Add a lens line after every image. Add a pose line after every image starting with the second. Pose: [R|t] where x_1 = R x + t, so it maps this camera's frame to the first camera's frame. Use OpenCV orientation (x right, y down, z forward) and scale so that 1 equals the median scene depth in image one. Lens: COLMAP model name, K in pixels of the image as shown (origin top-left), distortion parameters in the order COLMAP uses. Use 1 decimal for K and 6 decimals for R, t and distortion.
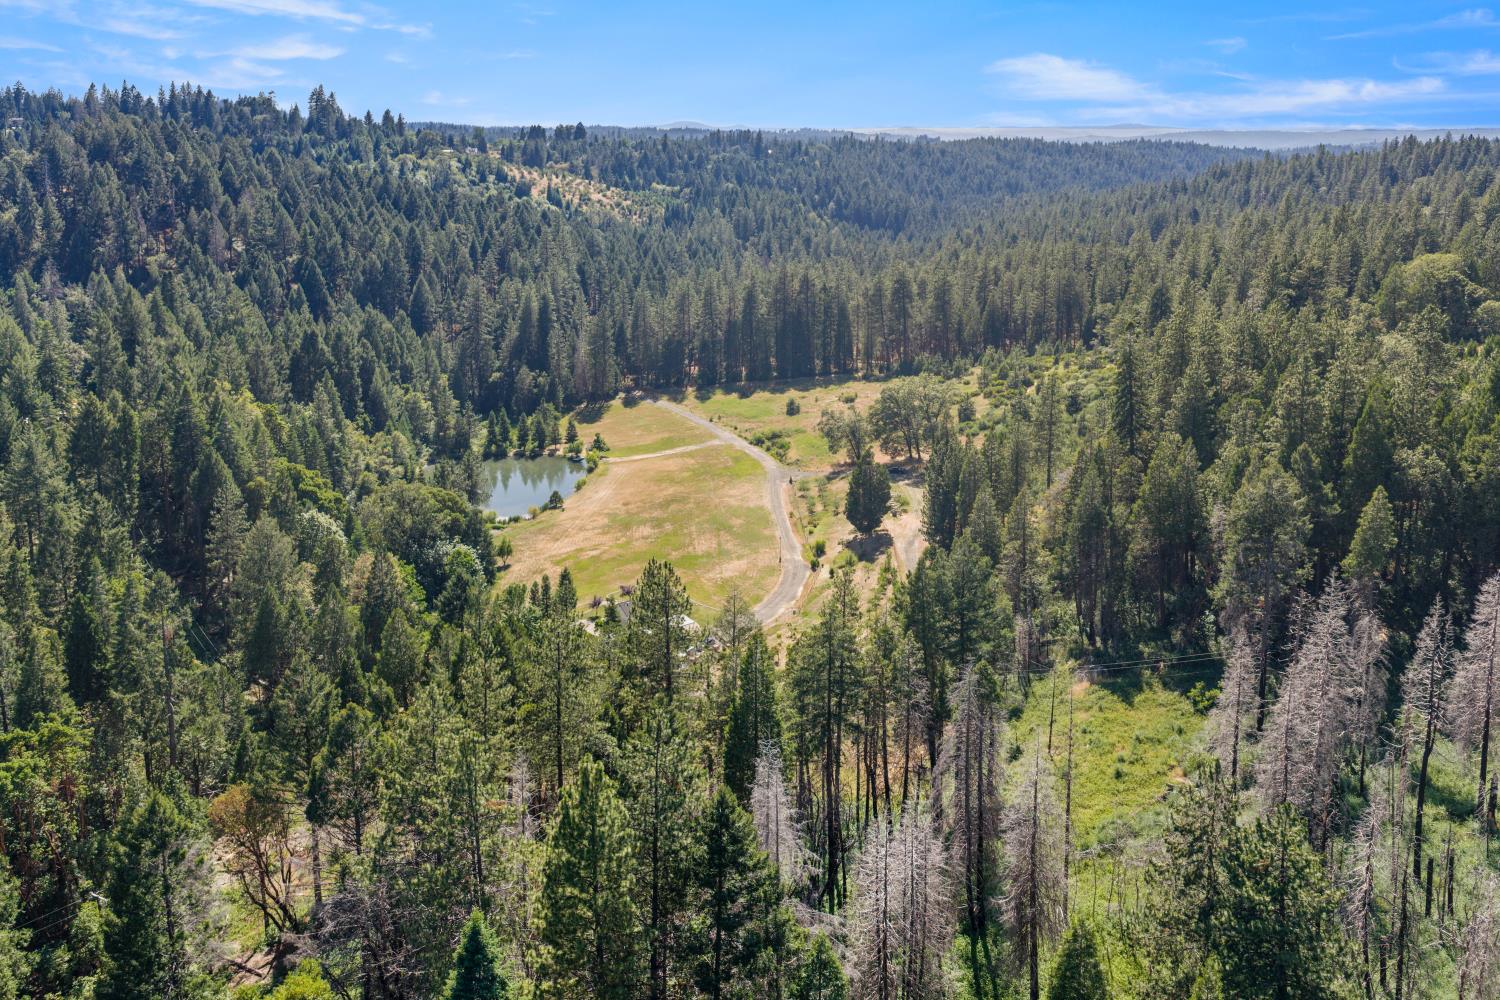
lens RADIAL K [[1205.5, 0, 753.4], [0, 1205.5, 496.4], [0, 0, 1]] dist [0.018550, -0.026666]
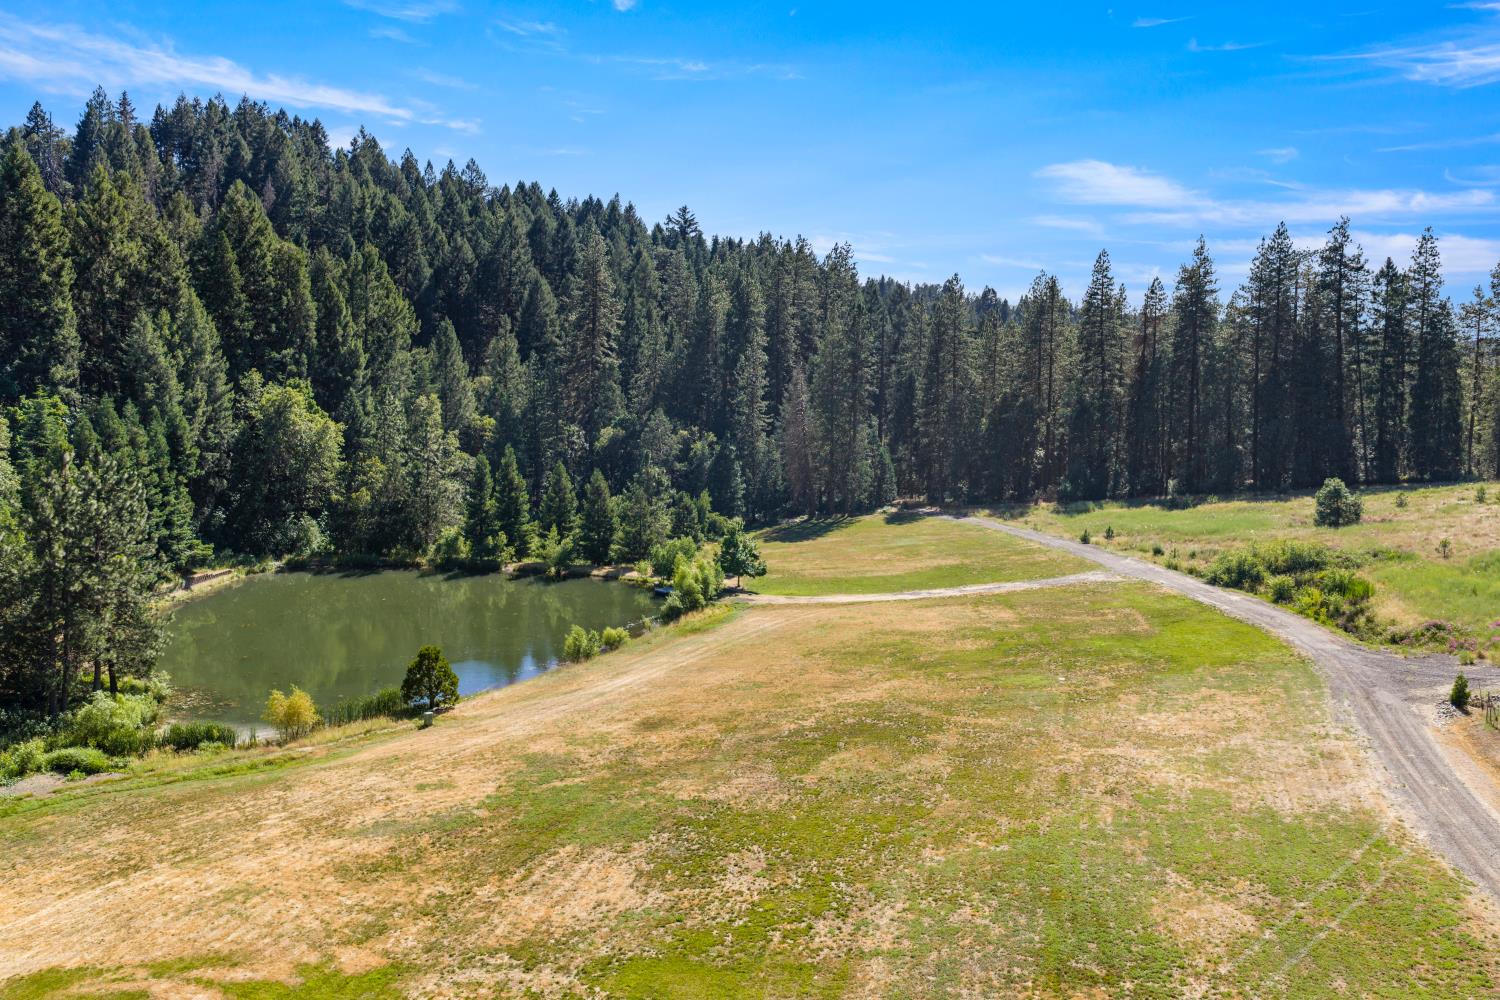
lens RADIAL K [[1205.5, 0, 747.7], [0, 1205.5, 499.8], [0, 0, 1]] dist [0.018550, -0.026666]
pose [[0.947111, 0.034903, -0.319002, -0.014713], [-0.097899, 0.978106, -0.183644, 0.002799], [0.305608, 0.205161, 0.929792, 0.583027]]
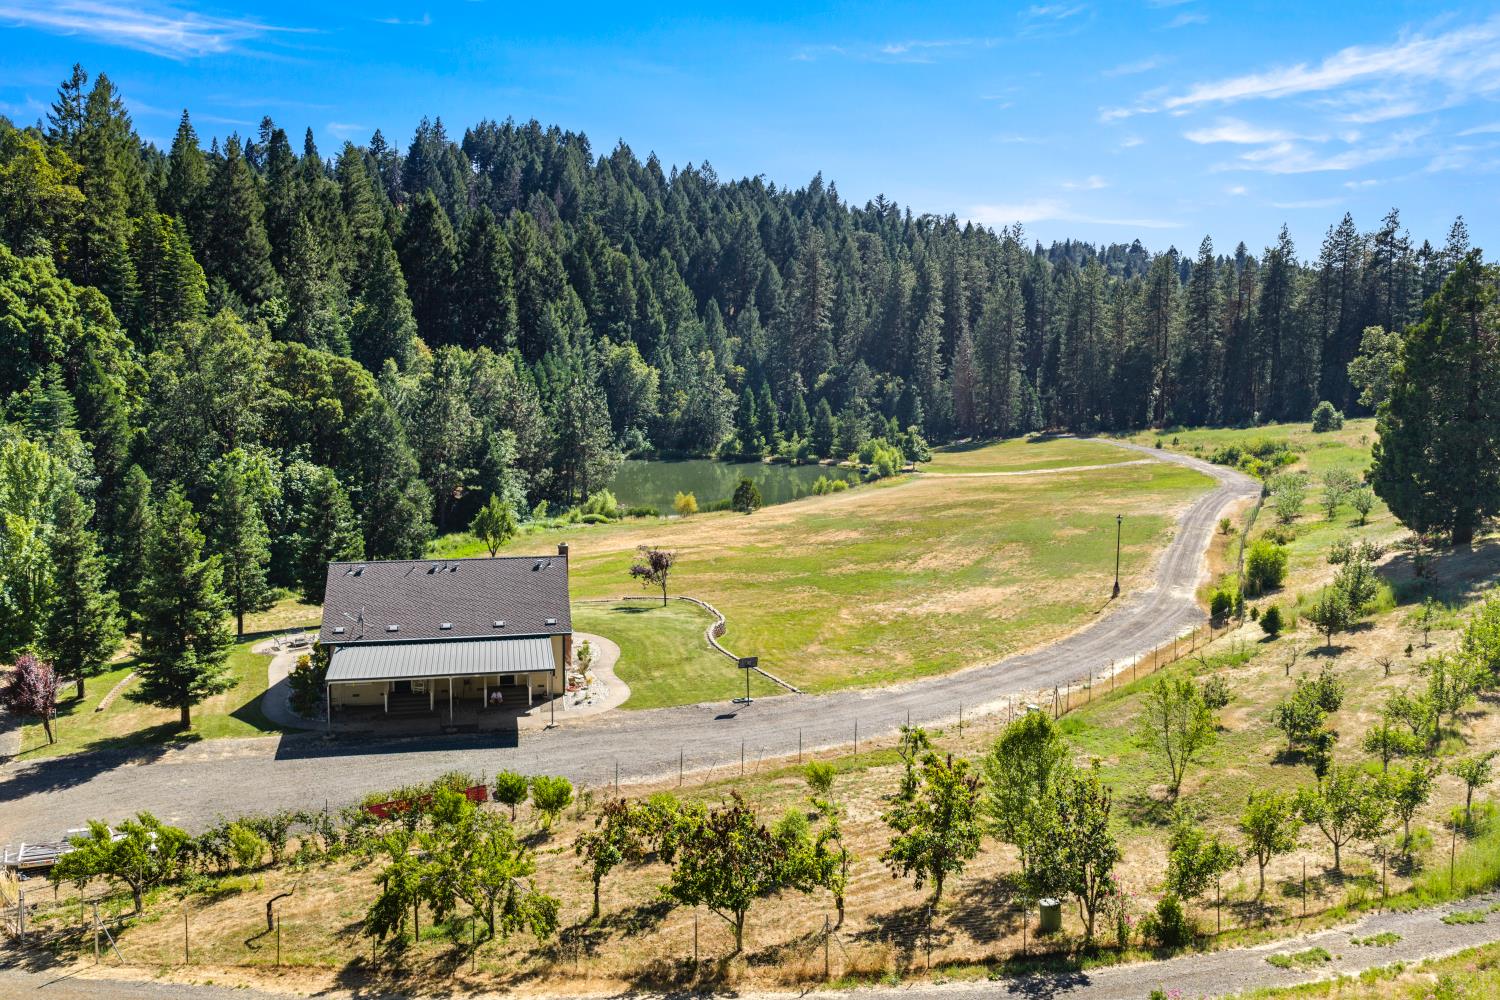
lens RADIAL K [[1205.5, 0, 686.7], [0, 1205.5, 449.7], [0, 0, 1]] dist [0.018550, -0.026666]
pose [[0.859850, 0.041027, -0.508895, 0.055447], [-0.144221, 0.975689, -0.165022, 0.054856], [0.489753, 0.215287, 0.844863, 0.412106]]
